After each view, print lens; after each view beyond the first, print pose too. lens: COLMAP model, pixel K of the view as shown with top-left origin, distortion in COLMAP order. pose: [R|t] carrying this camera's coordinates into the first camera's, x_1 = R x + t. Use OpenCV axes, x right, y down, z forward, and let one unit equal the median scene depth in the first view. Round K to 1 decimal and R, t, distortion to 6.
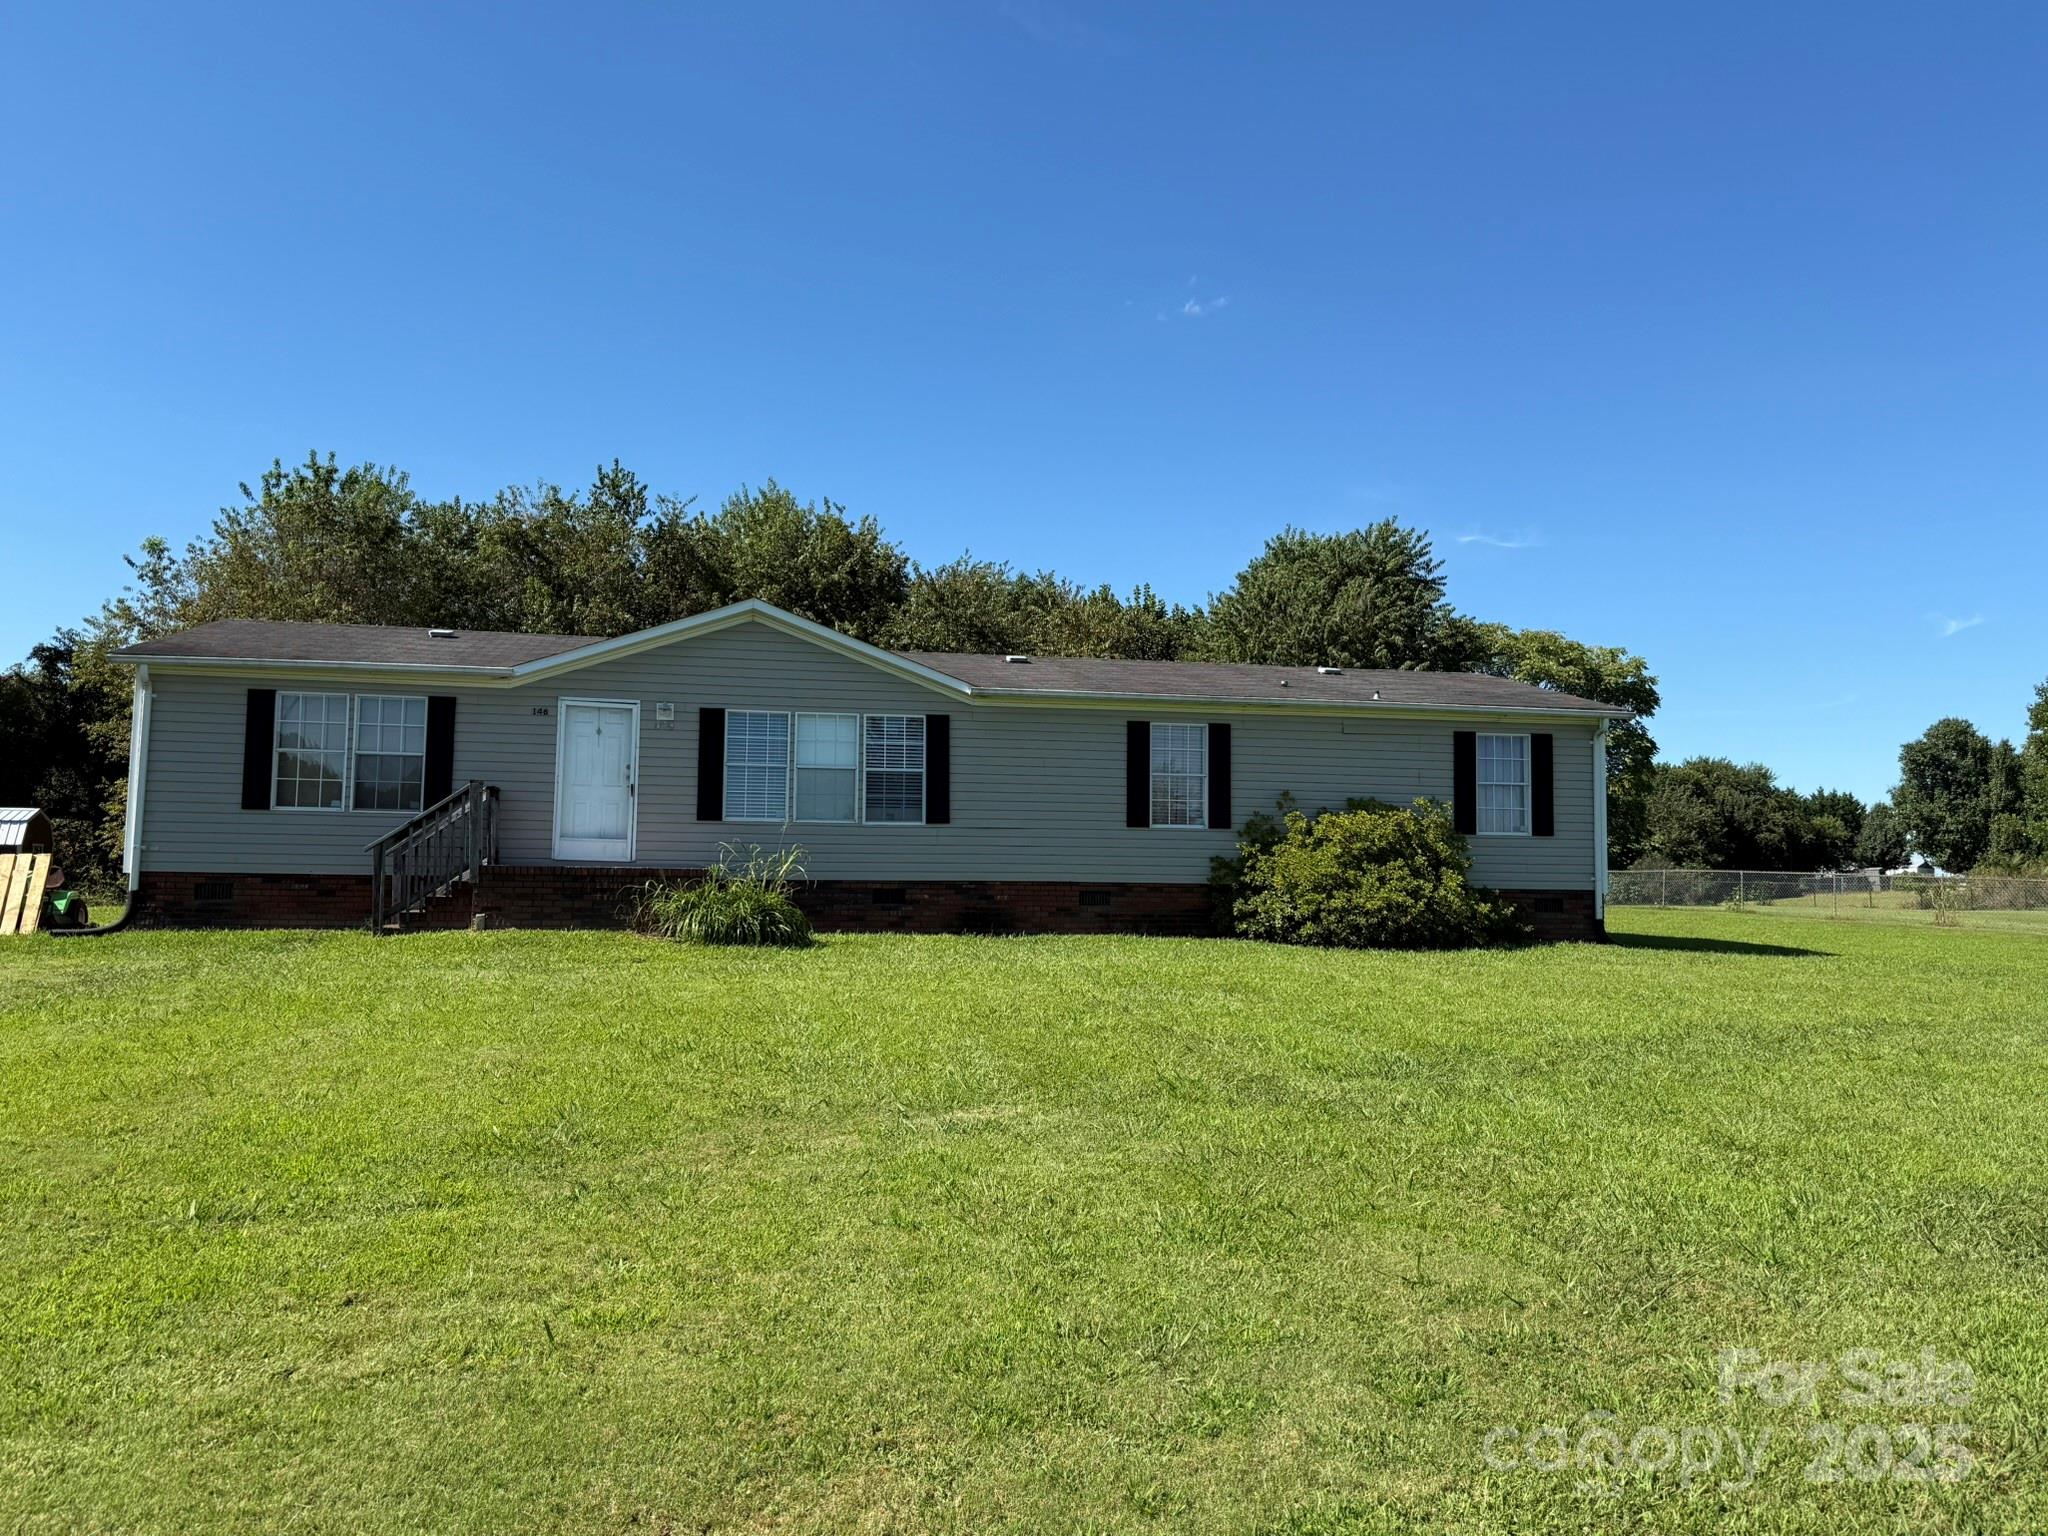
lens RADIAL K [[1551.7, 0, 1036.1], [0, 1551.7, 775.7], [0, 0, 1]] dist [0.065206, -0.038137]
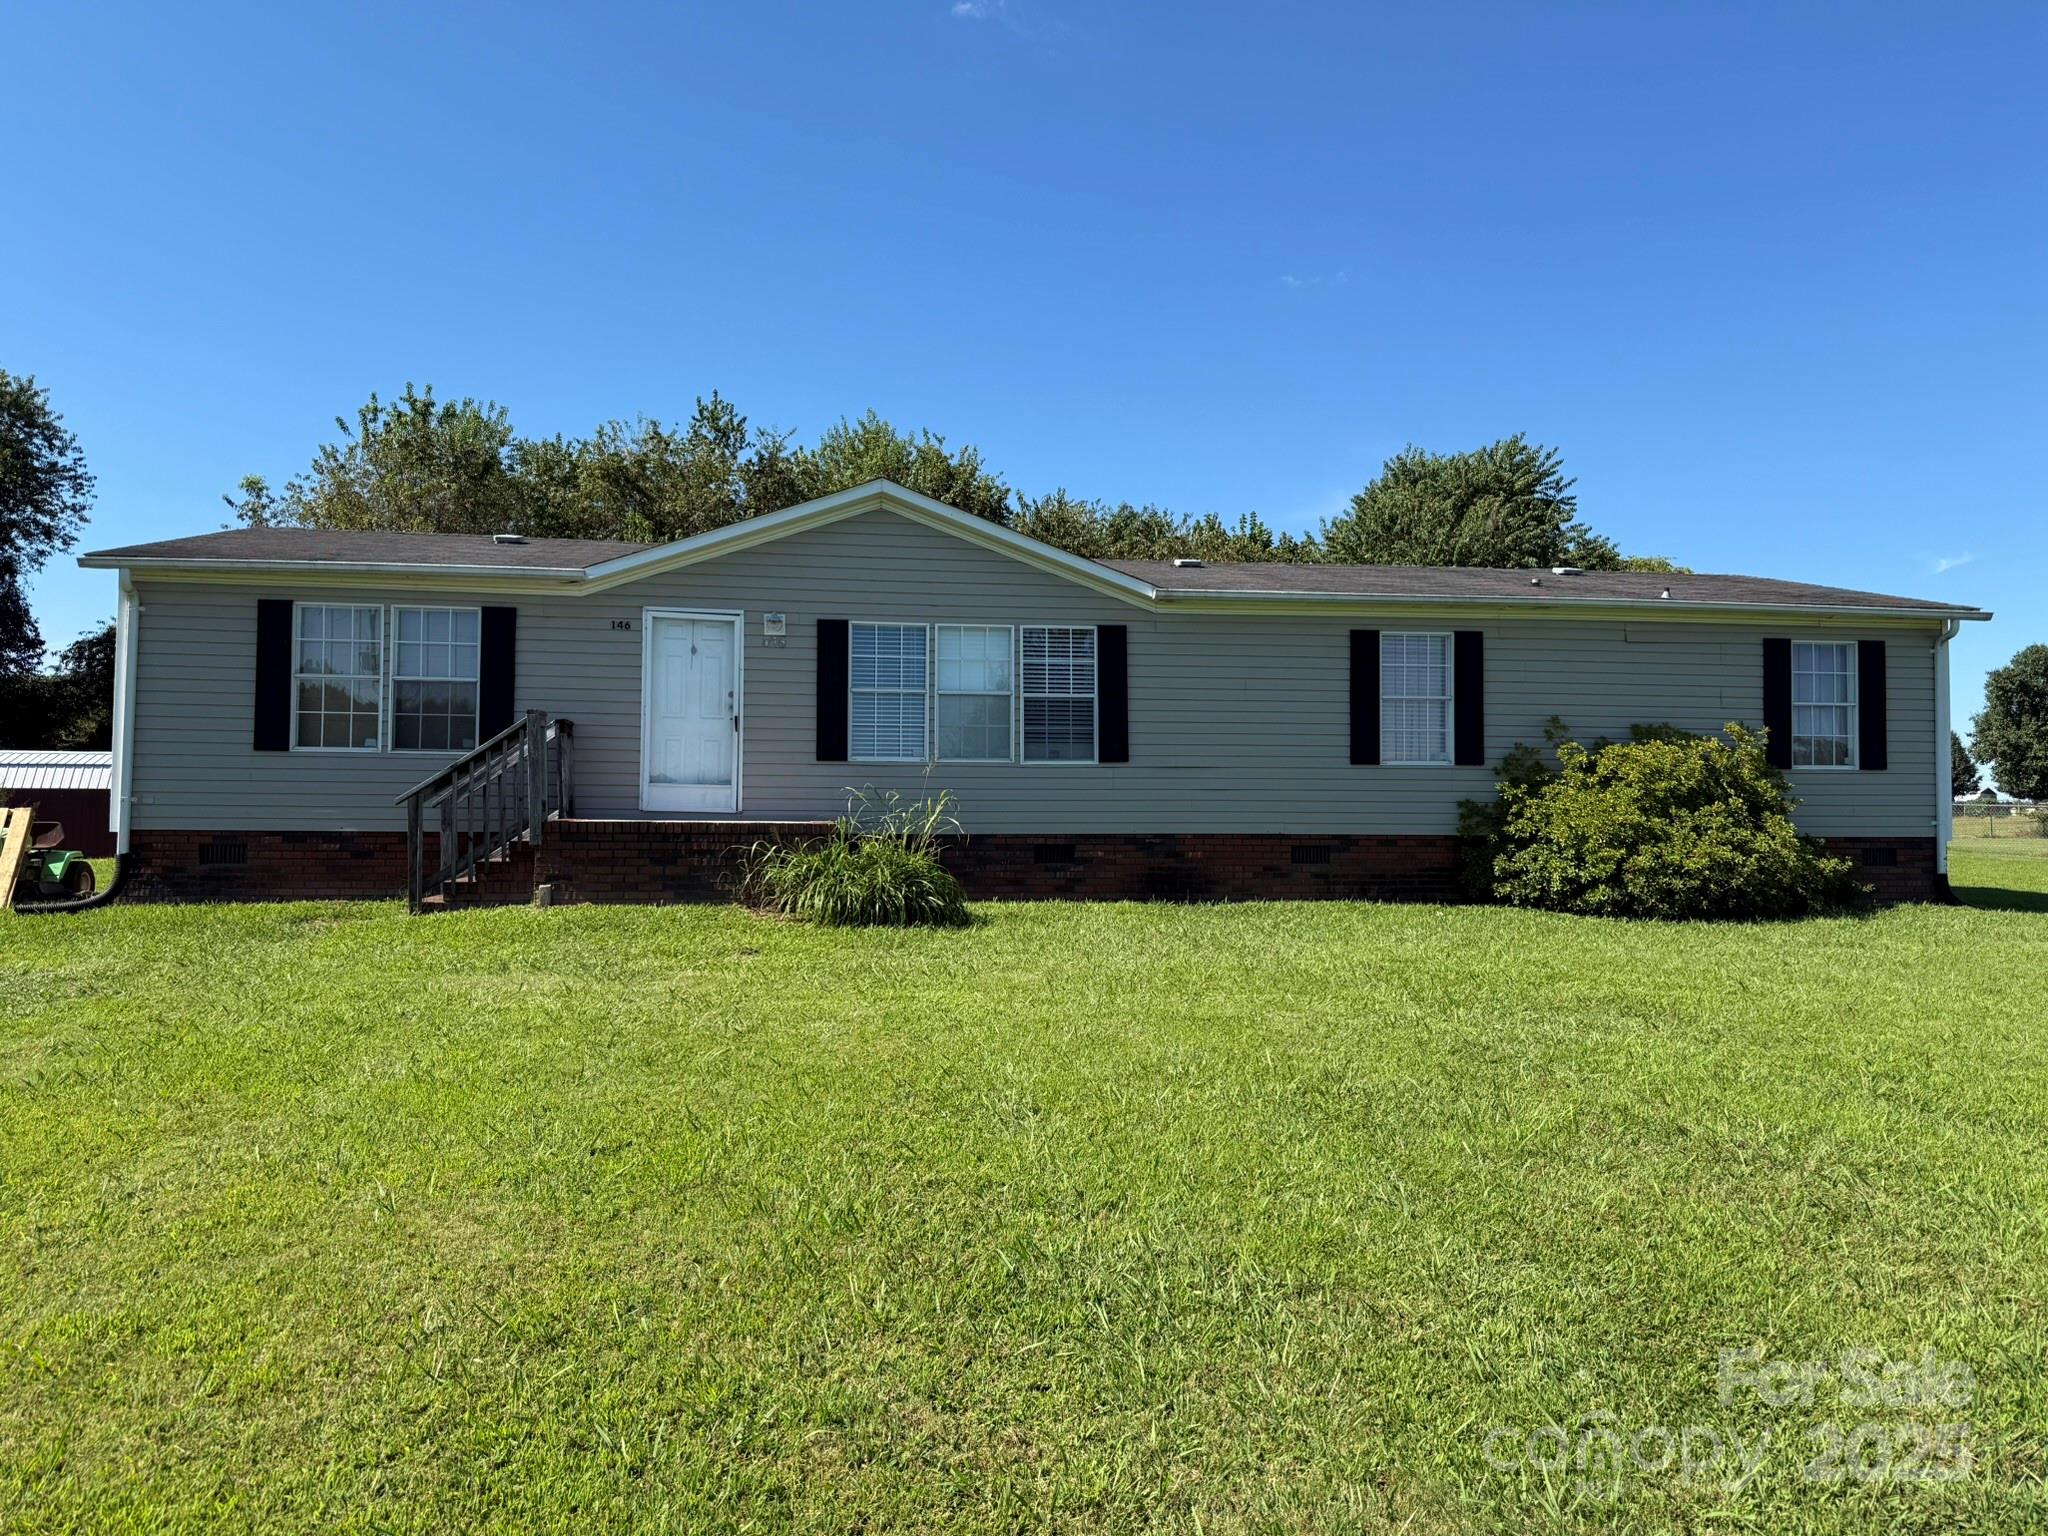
lens RADIAL K [[1440.6, 0, 1021.2], [0, 1440.6, 771.8], [0, 0, 1]] dist [0.048814, 0.009198]
pose [[0.998185, -0.008170, -0.059665, -0.065149], [0.010517, 0.999179, 0.039121, 0.006313], [0.059296, -0.039678, 0.997452, 0.253367]]
